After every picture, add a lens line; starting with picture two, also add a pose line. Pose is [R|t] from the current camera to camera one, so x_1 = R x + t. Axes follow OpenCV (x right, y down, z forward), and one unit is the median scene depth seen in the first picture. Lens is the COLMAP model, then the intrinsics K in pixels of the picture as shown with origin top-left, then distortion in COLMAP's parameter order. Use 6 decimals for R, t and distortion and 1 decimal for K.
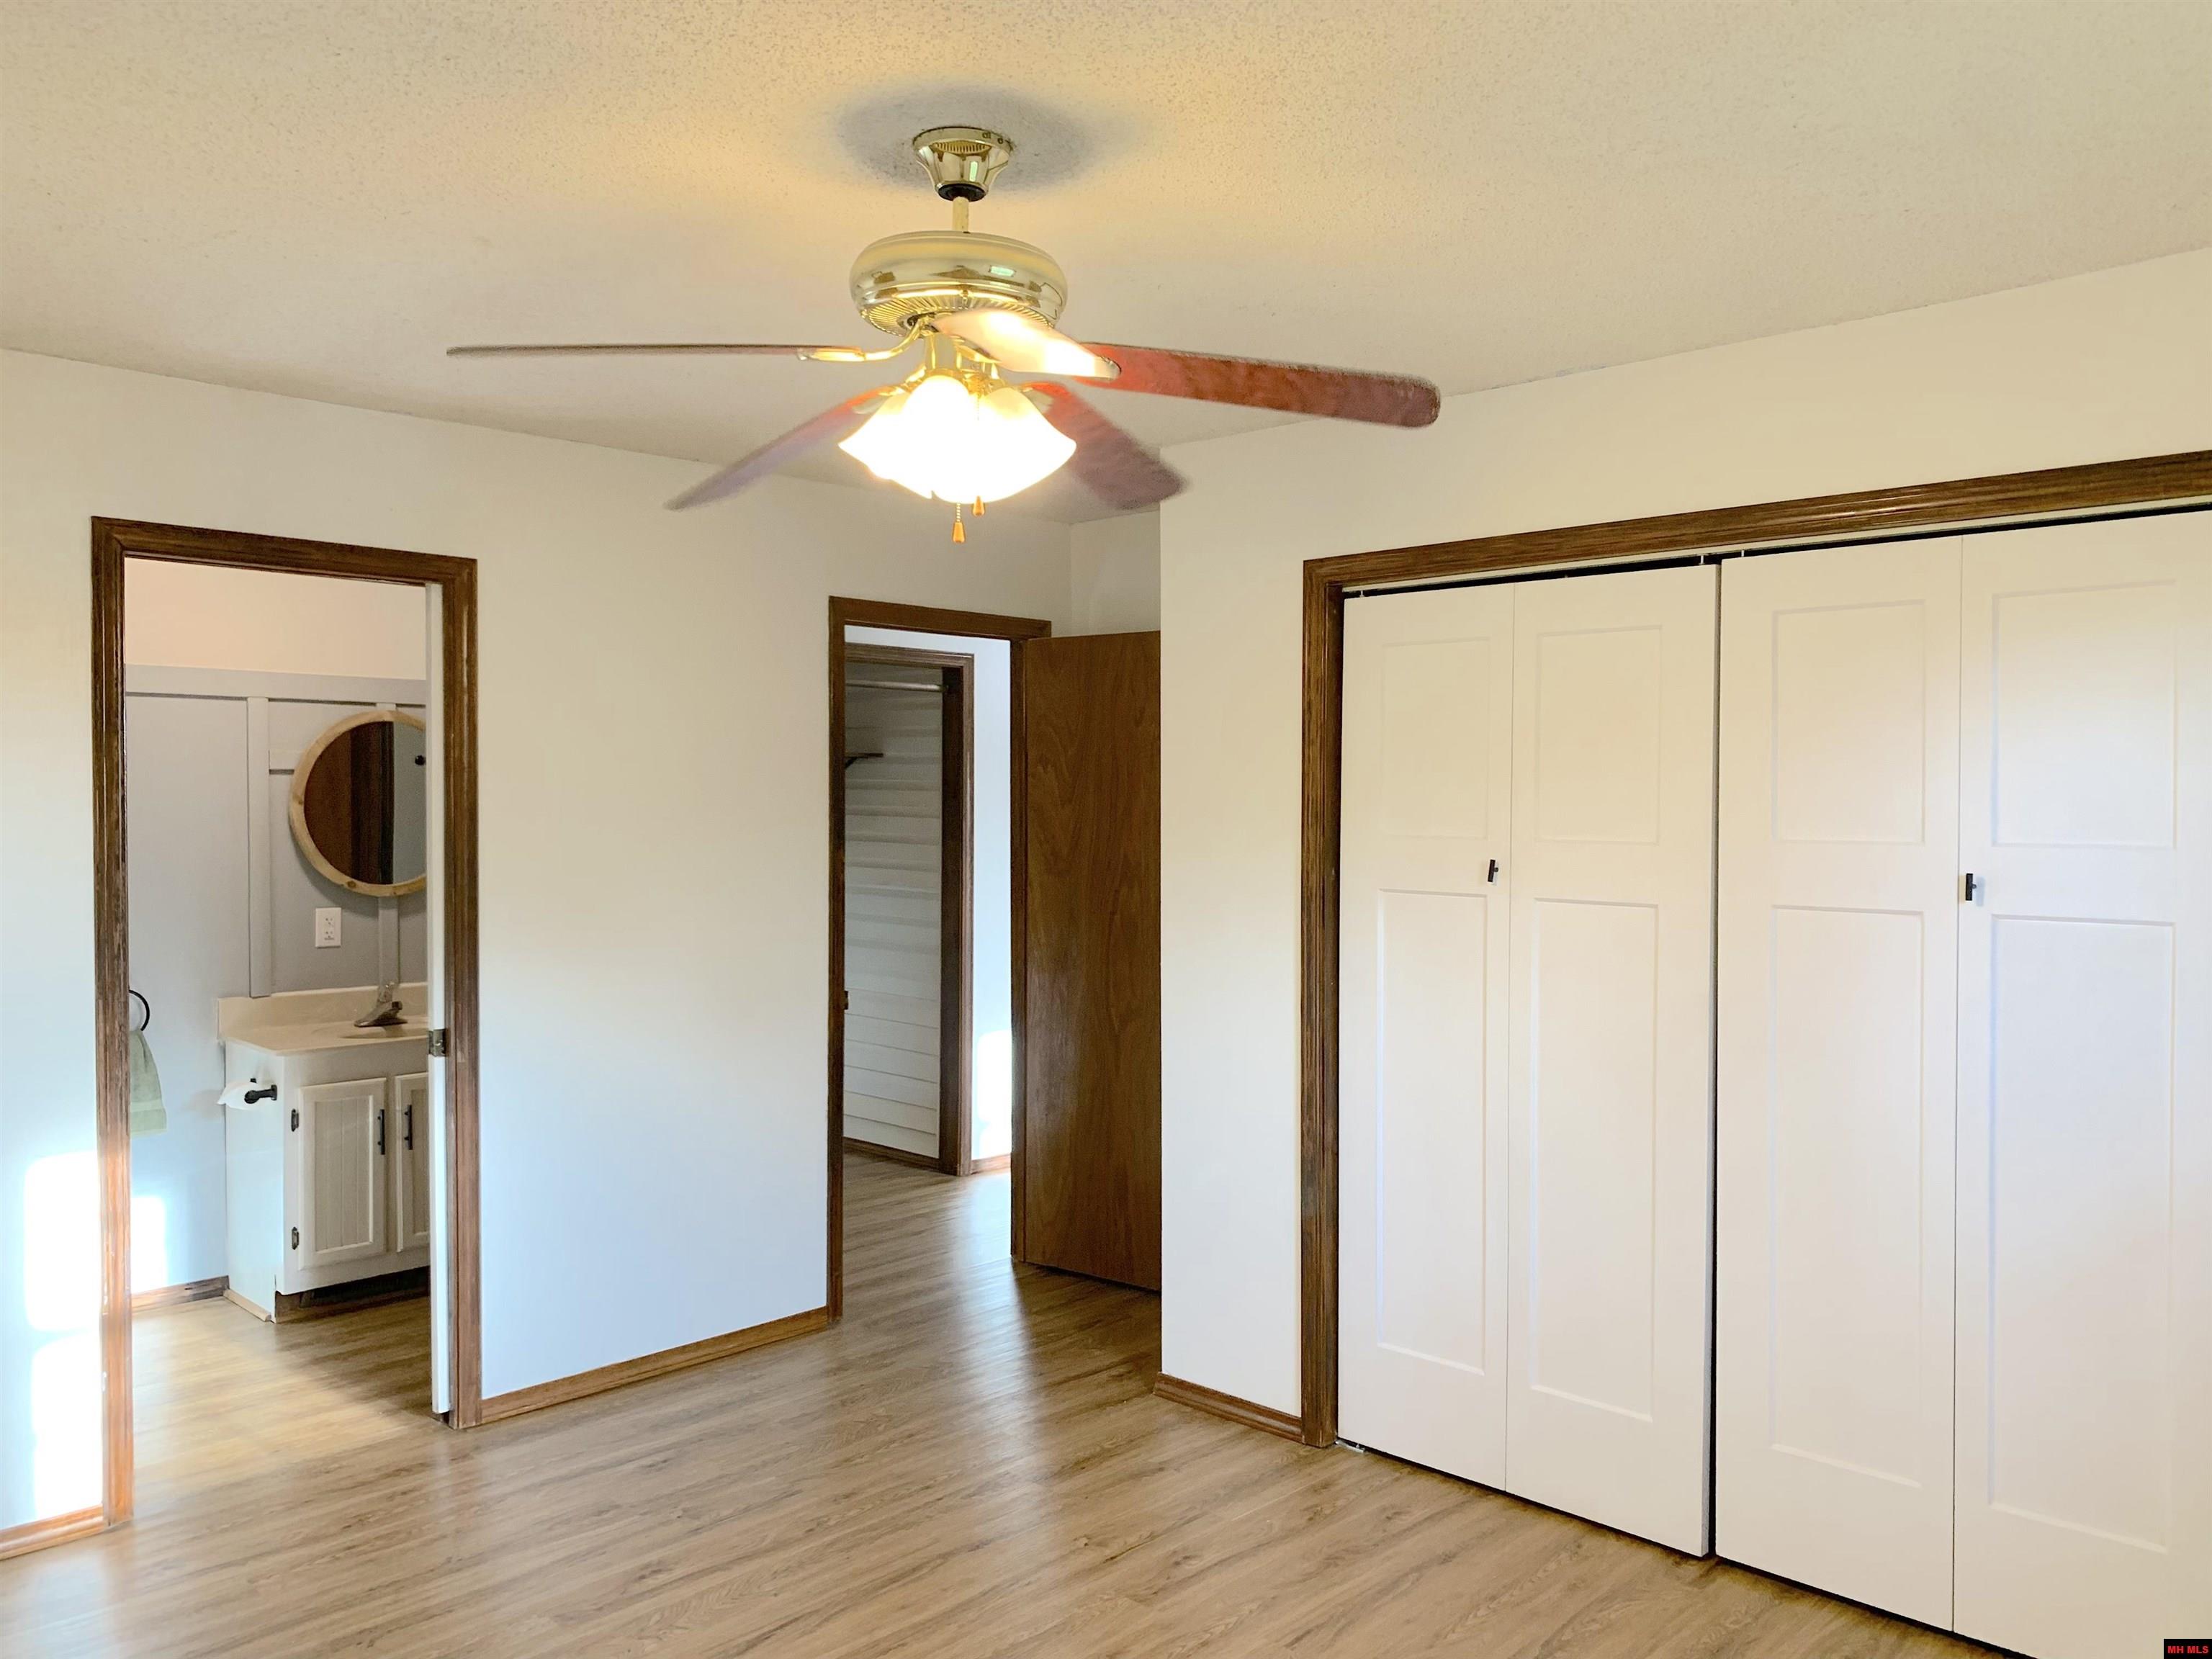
lens RADIAL K [[1685.1, 0, 1109.3], [0, 1685.1, 830.3], [0, 0, 1]] dist [0.049430, -0.071703]
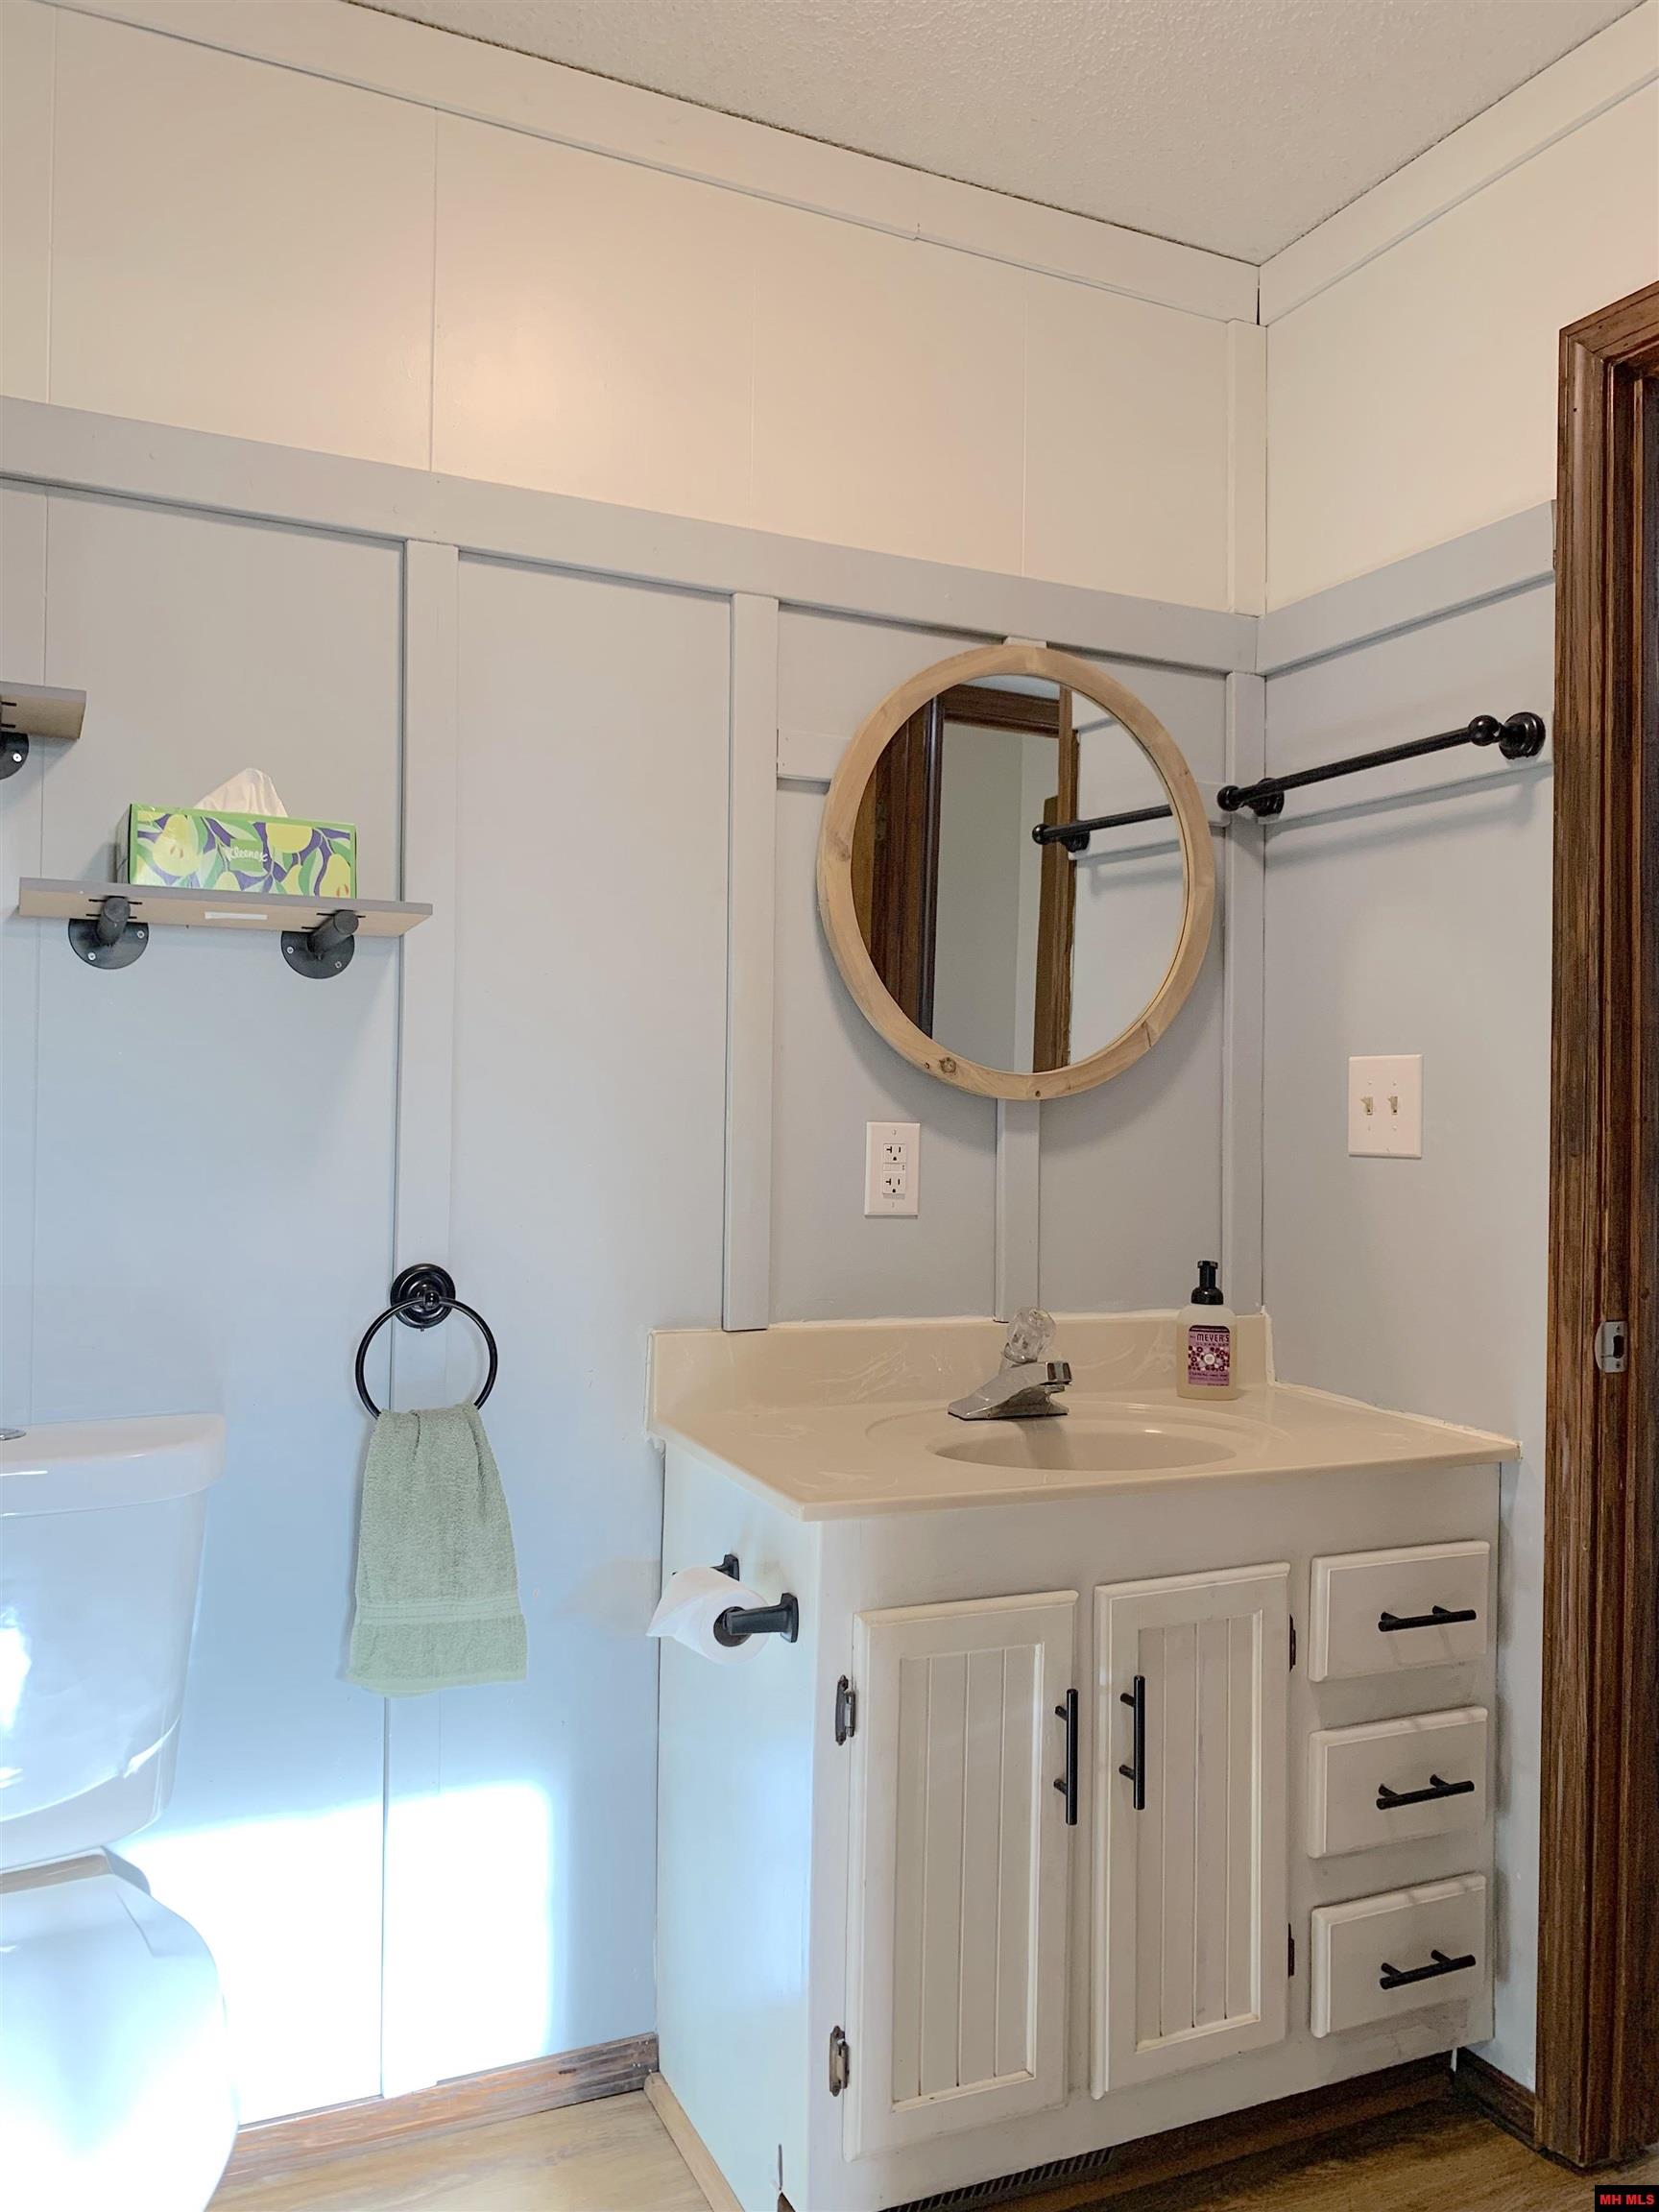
lens RADIAL K [[1685.1, 0, 878.9], [0, 1685.1, 1085.0], [0, 0, 1]] dist [0.049430, -0.071703]
pose [[0.941904, 0.006332, -0.335822, -0.370454], [-0.019737, 0.999138, -0.036522, 0.058714], [0.335301, 0.041028, 0.941217, 0.696277]]
